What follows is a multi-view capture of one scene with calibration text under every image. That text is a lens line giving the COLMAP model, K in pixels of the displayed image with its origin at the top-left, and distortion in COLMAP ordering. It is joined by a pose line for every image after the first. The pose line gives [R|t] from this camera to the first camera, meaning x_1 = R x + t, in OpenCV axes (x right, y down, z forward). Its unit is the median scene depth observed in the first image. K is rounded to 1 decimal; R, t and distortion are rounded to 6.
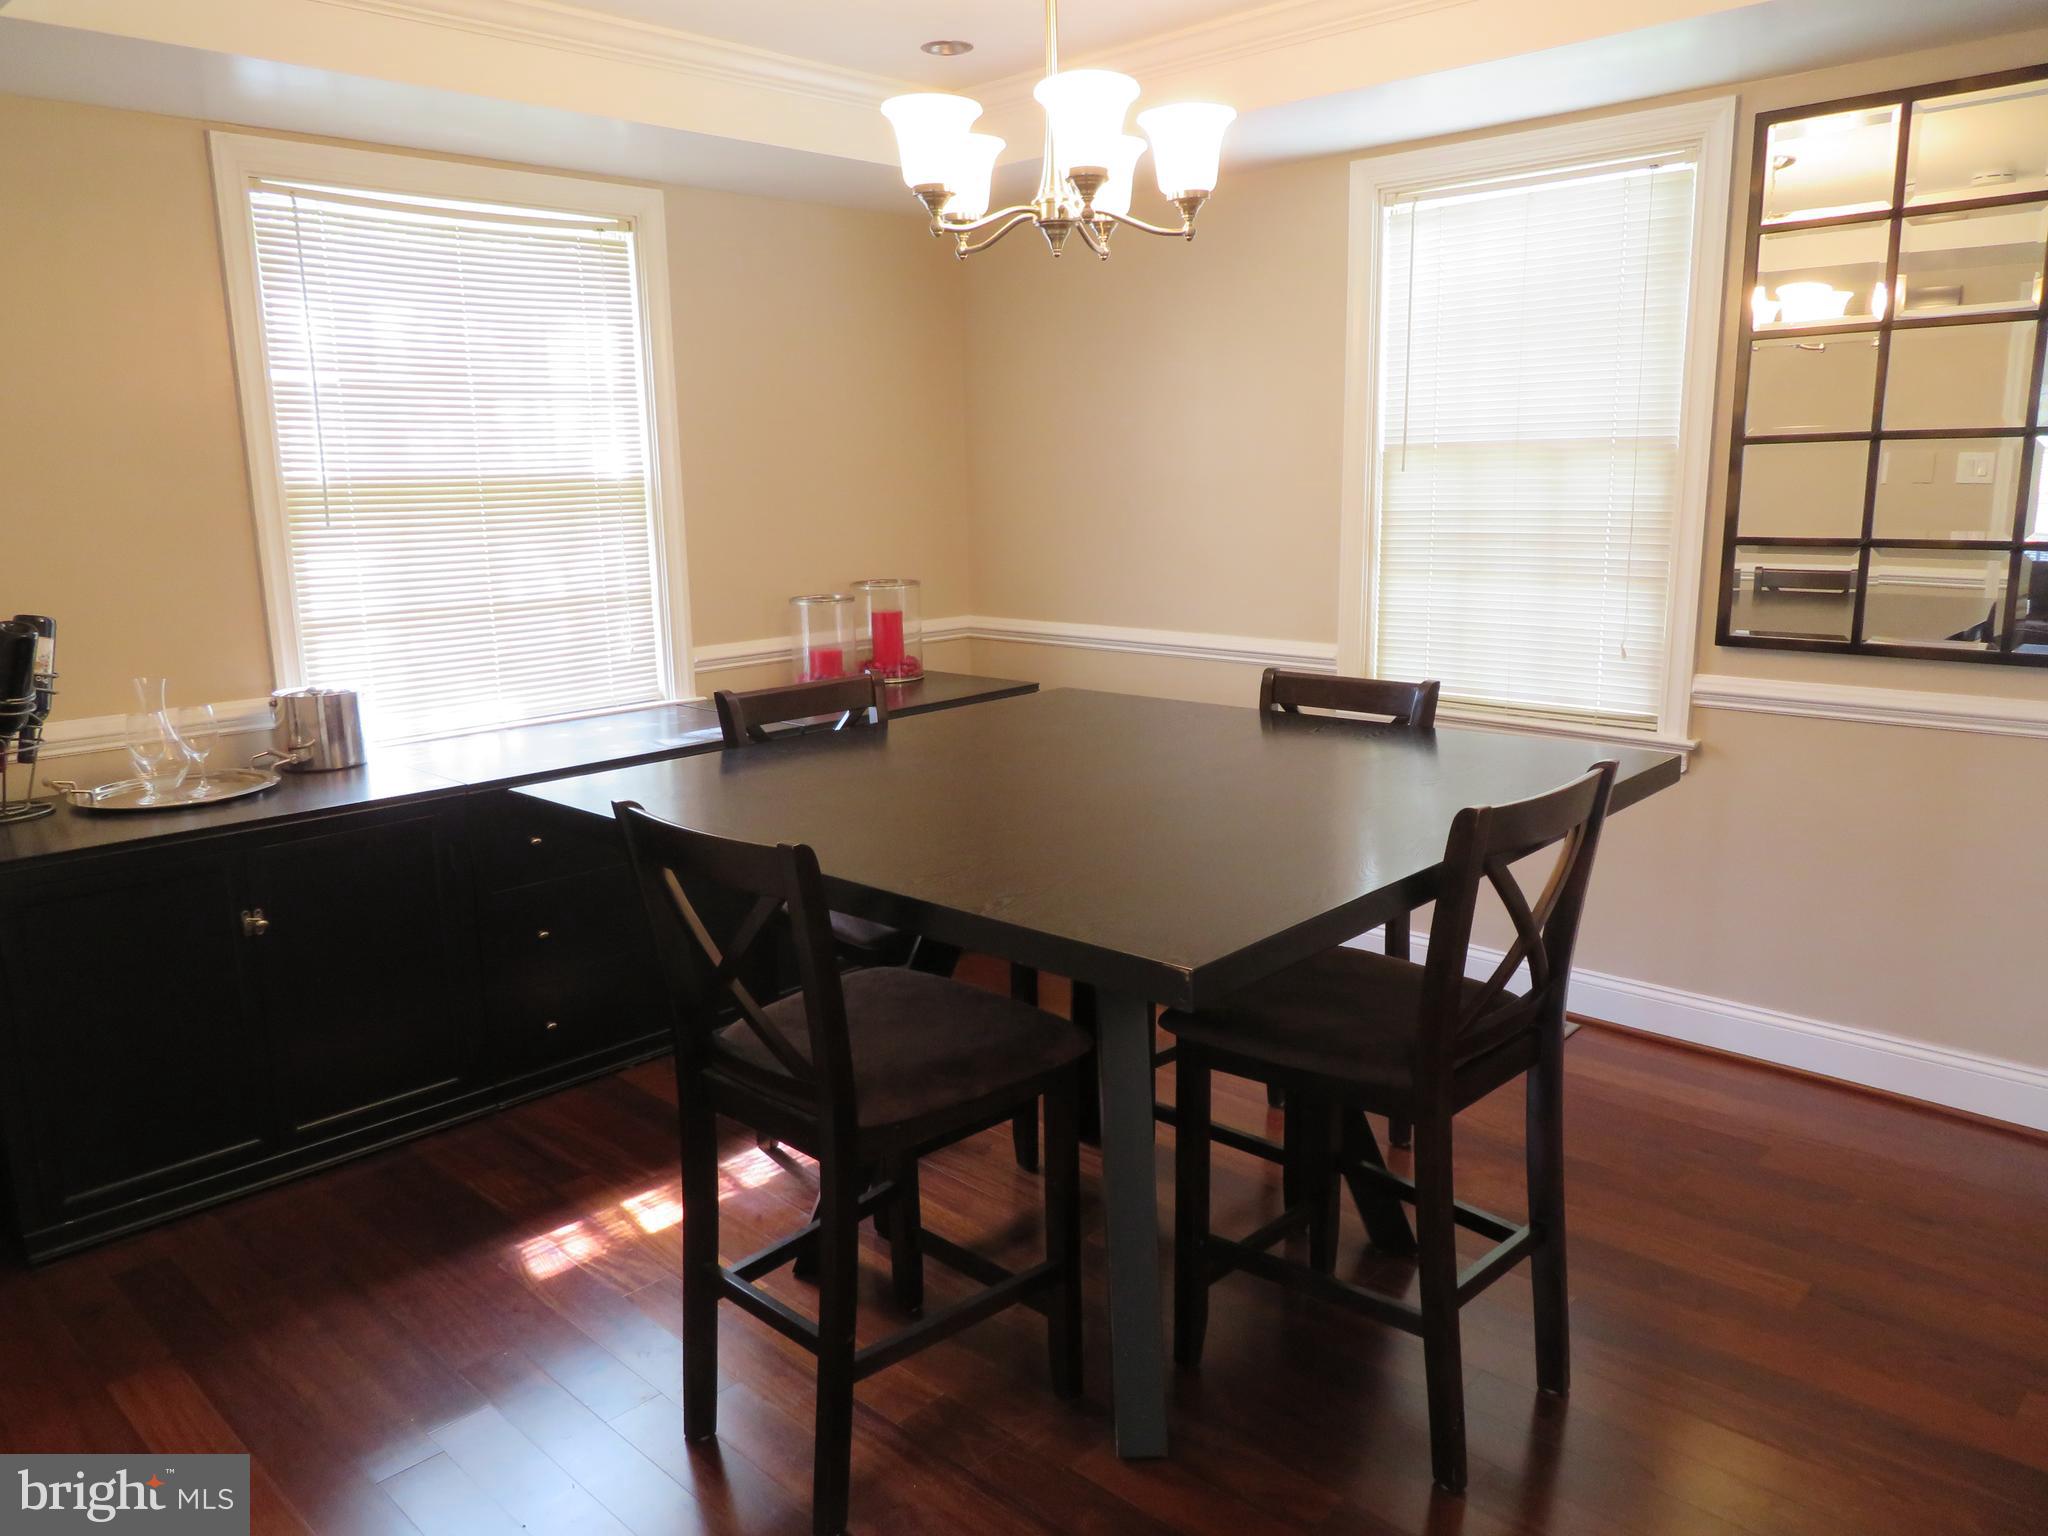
lens RADIAL K [[1418.2, 0, 1074.8], [0, 1418.2, 770.8], [0, 0, 1]] dist [-0.006471, -0.002226]
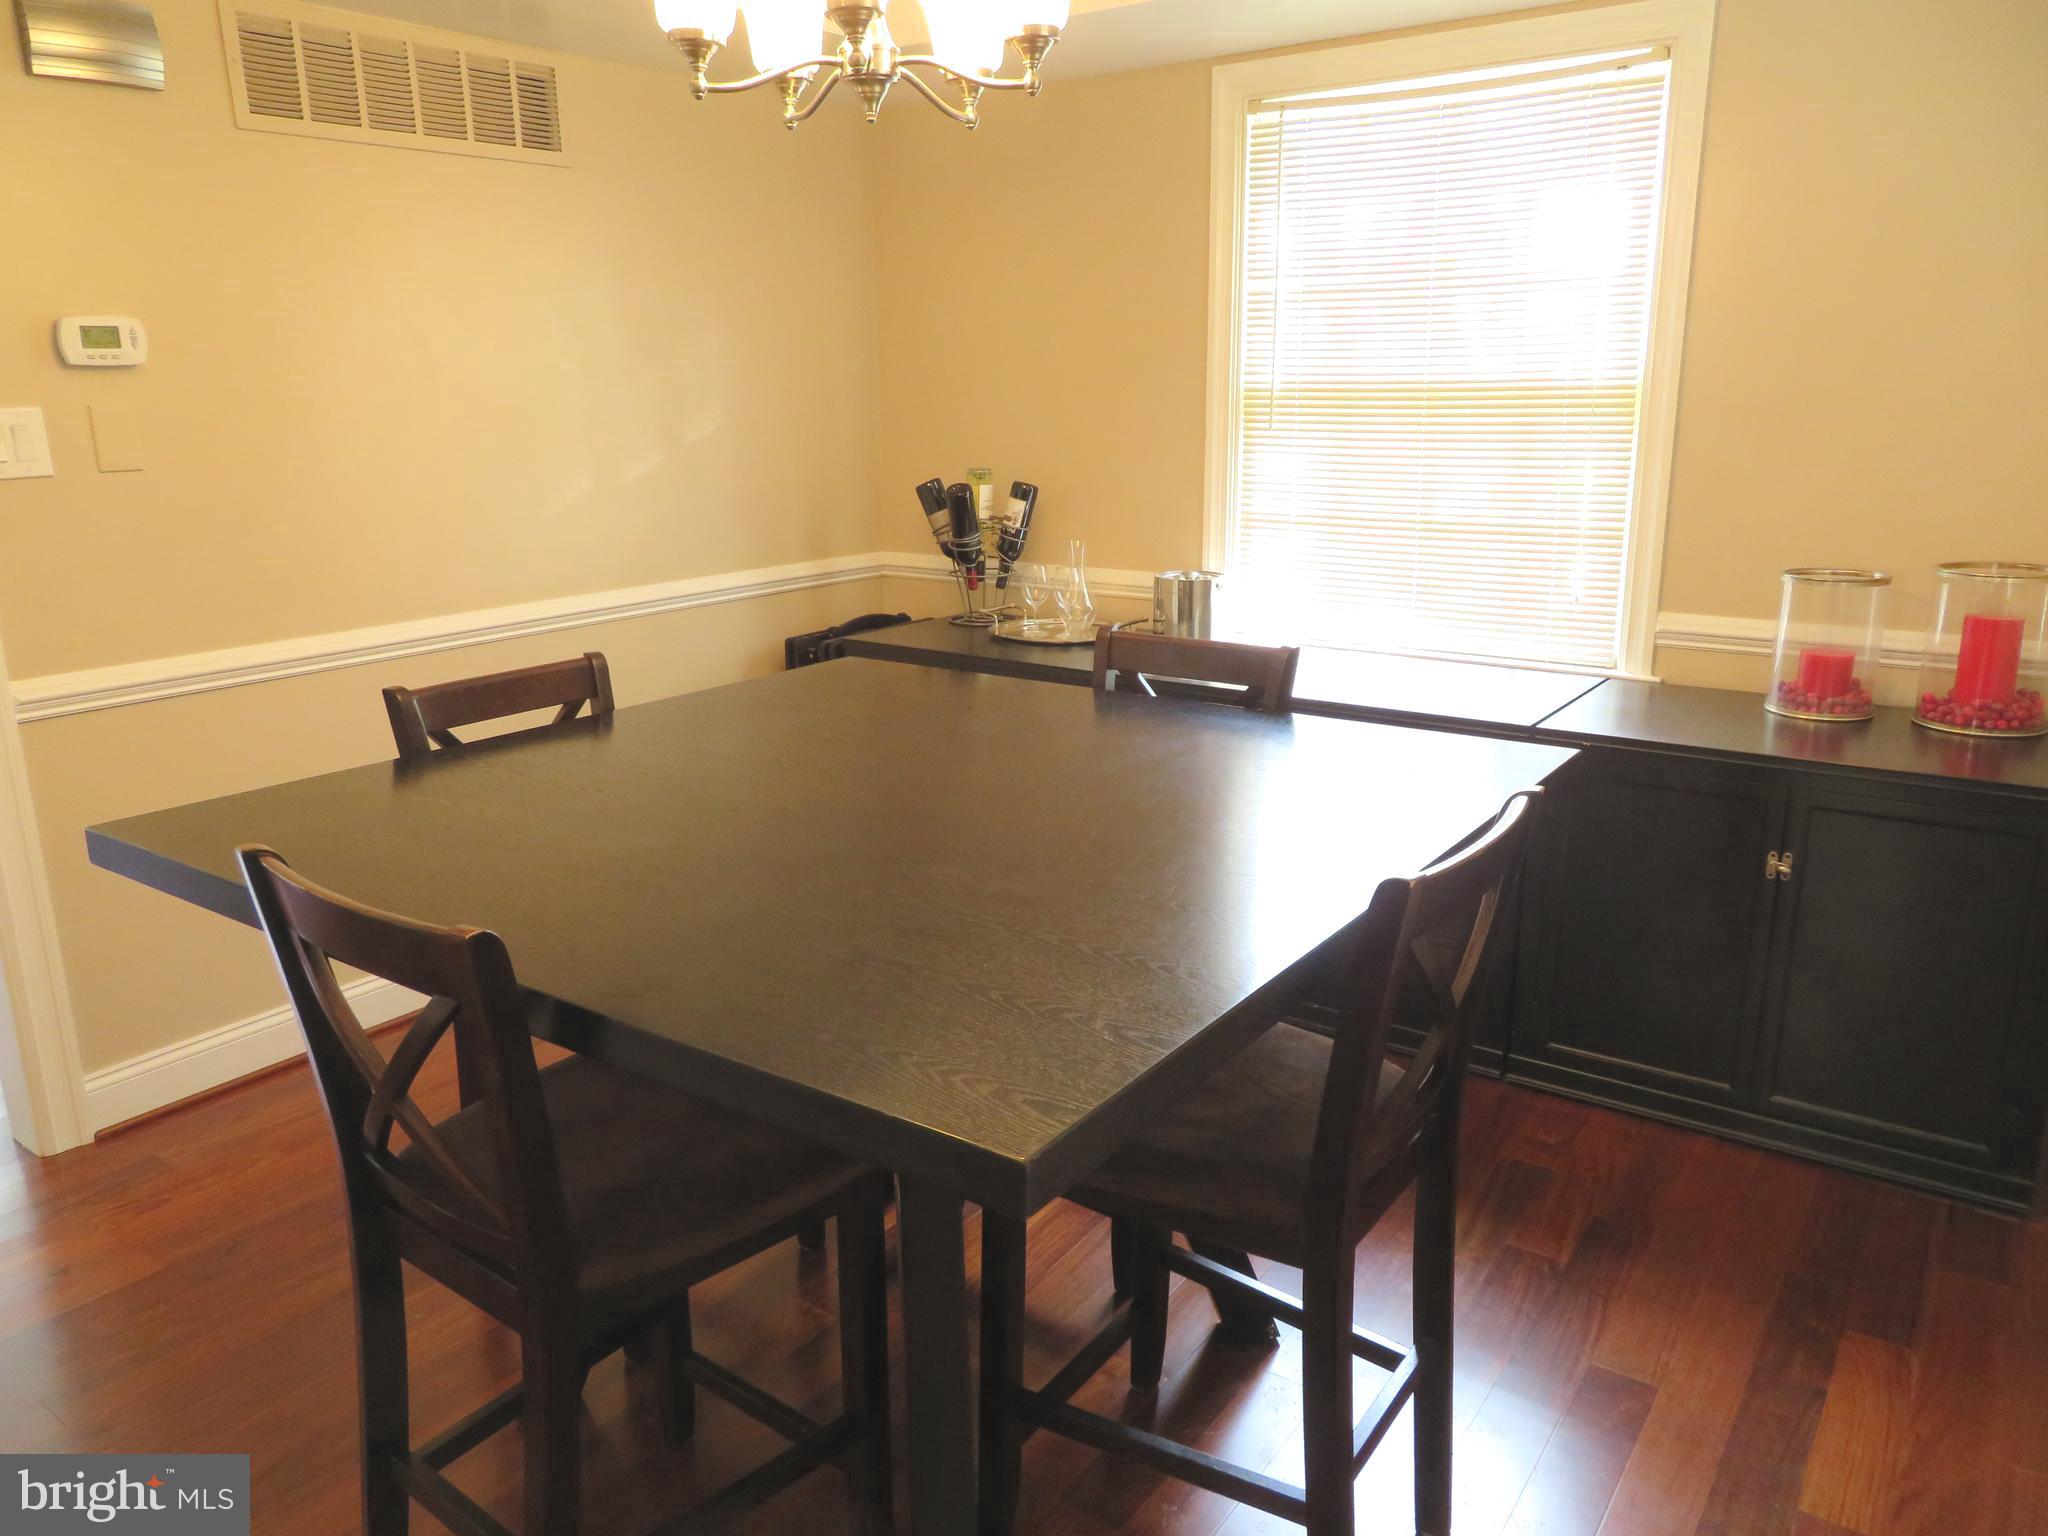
lens RADIAL K [[1457.7, 0, 1029.1], [0, 1457.7, 771.0], [0, 0, 1]] dist [-0.005322, -0.004600]
pose [[0.134480, 0.270152, -0.953380, 0.539510], [-0.199504, 0.949799, 0.240996, -0.149512], [0.970625, 0.157794, 0.181626, 0.639950]]
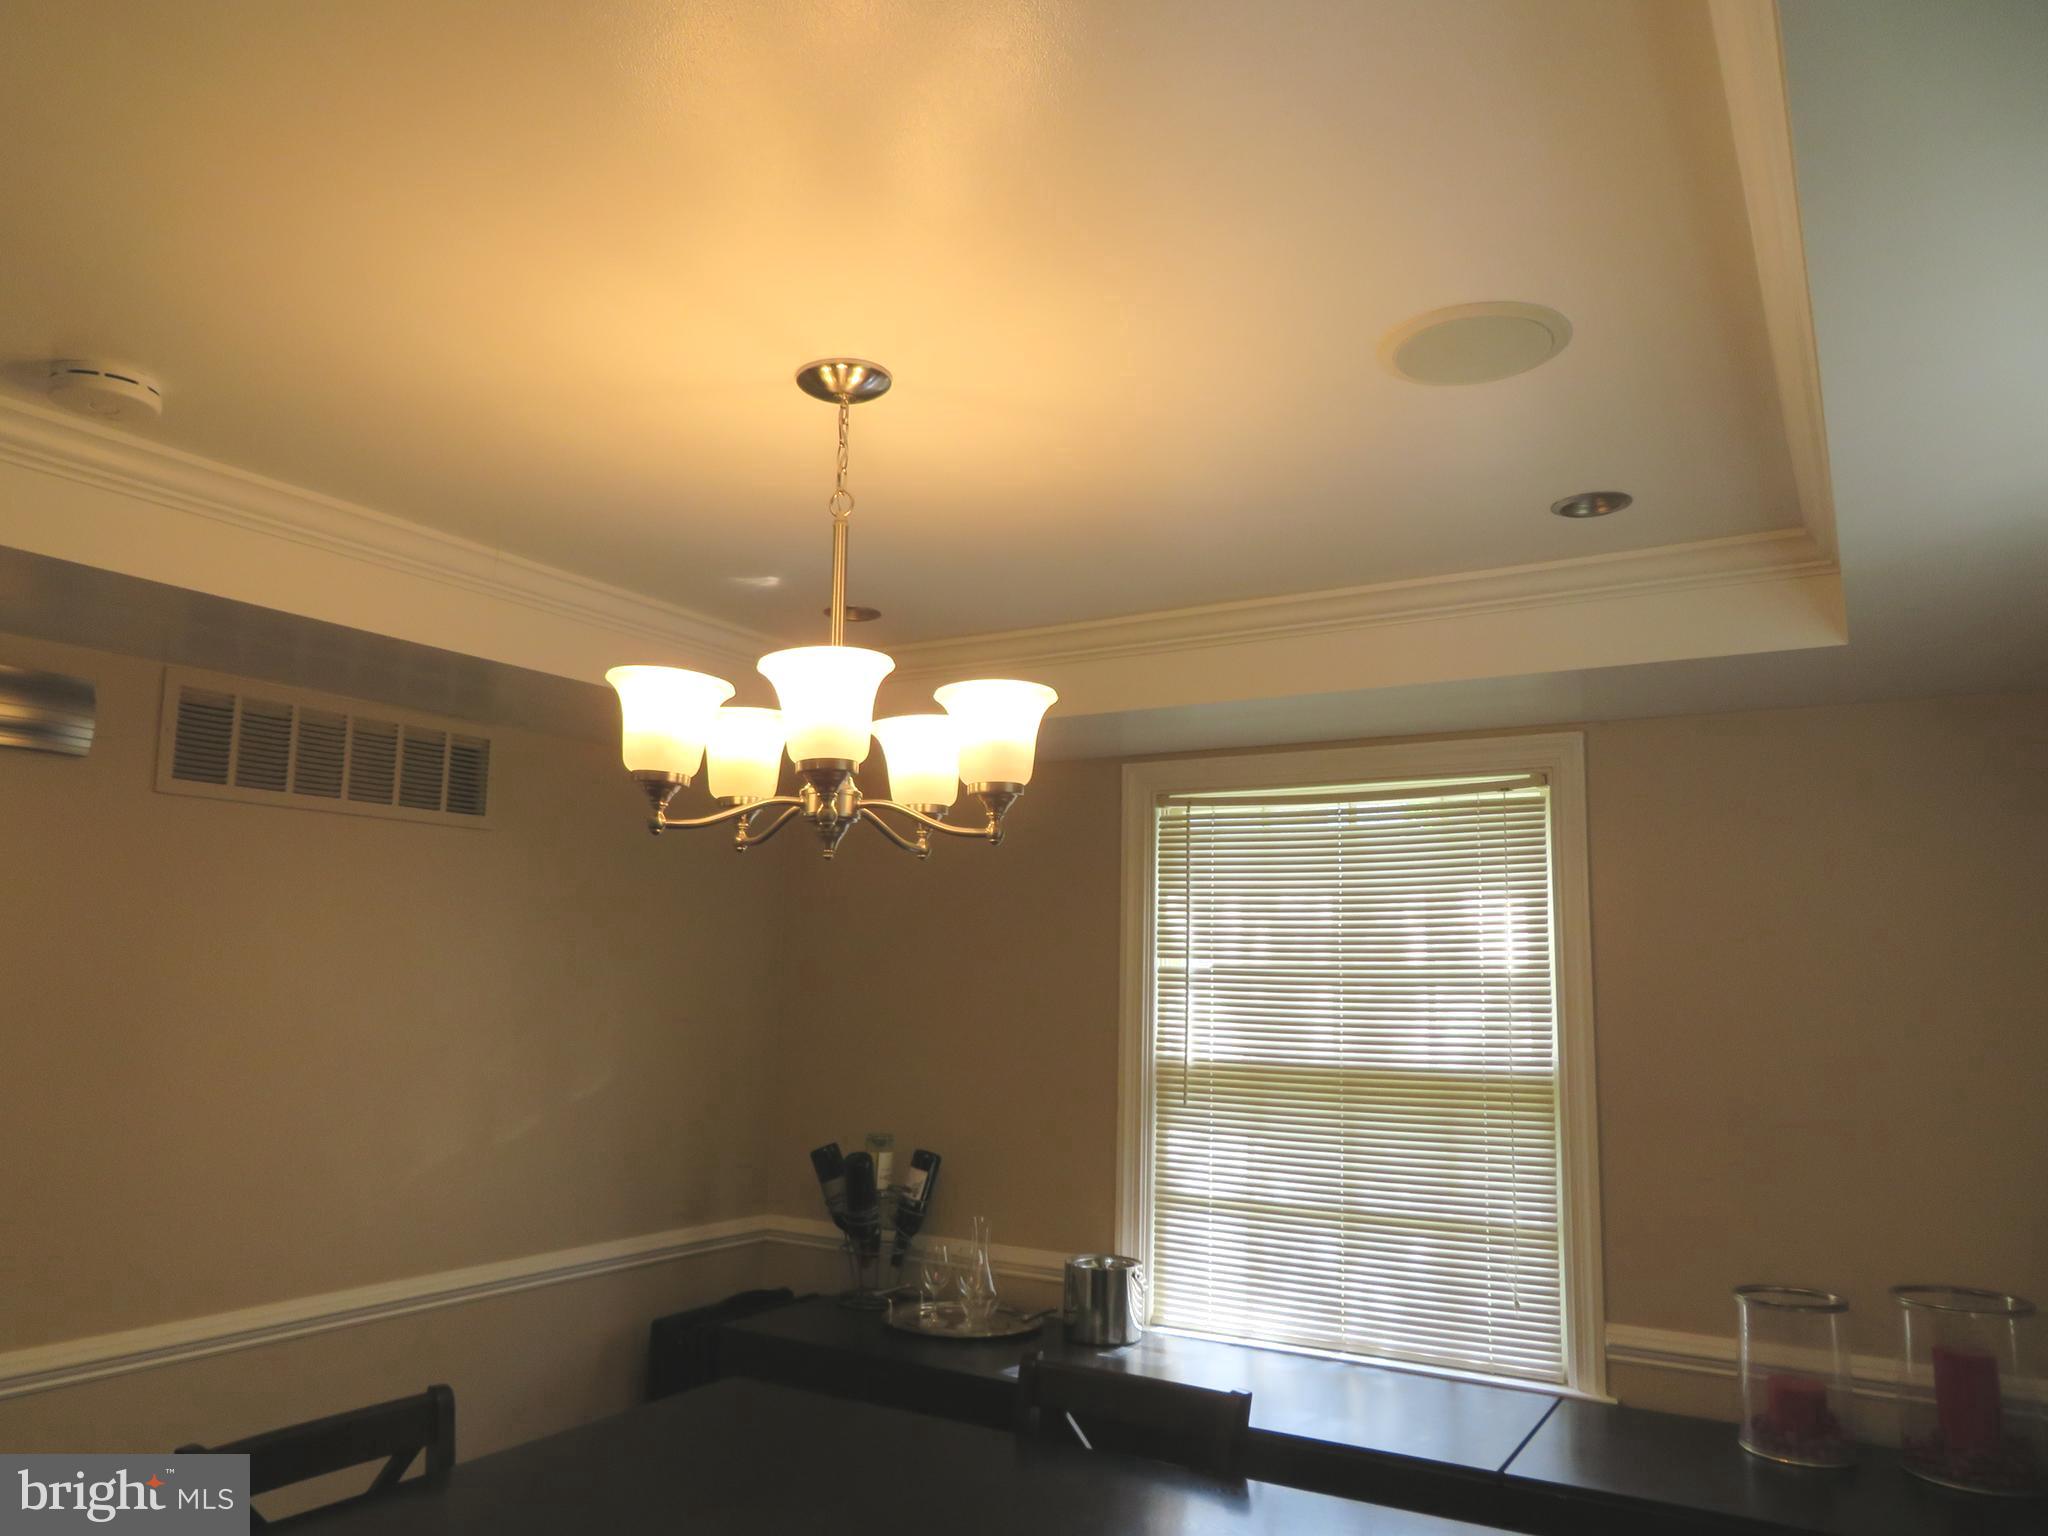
lens RADIAL K [[1461.2, 0, 1024.0], [0, 1461.2, 768.0], [0, 0, 1]] dist [-0.006060, -0.005738]
pose [[0.216281, -0.121124, -0.968789, 0.491952], [-0.230085, 0.958004, -0.171142, -0.191135], [0.948833, 0.259918, 0.179329, 0.608299]]
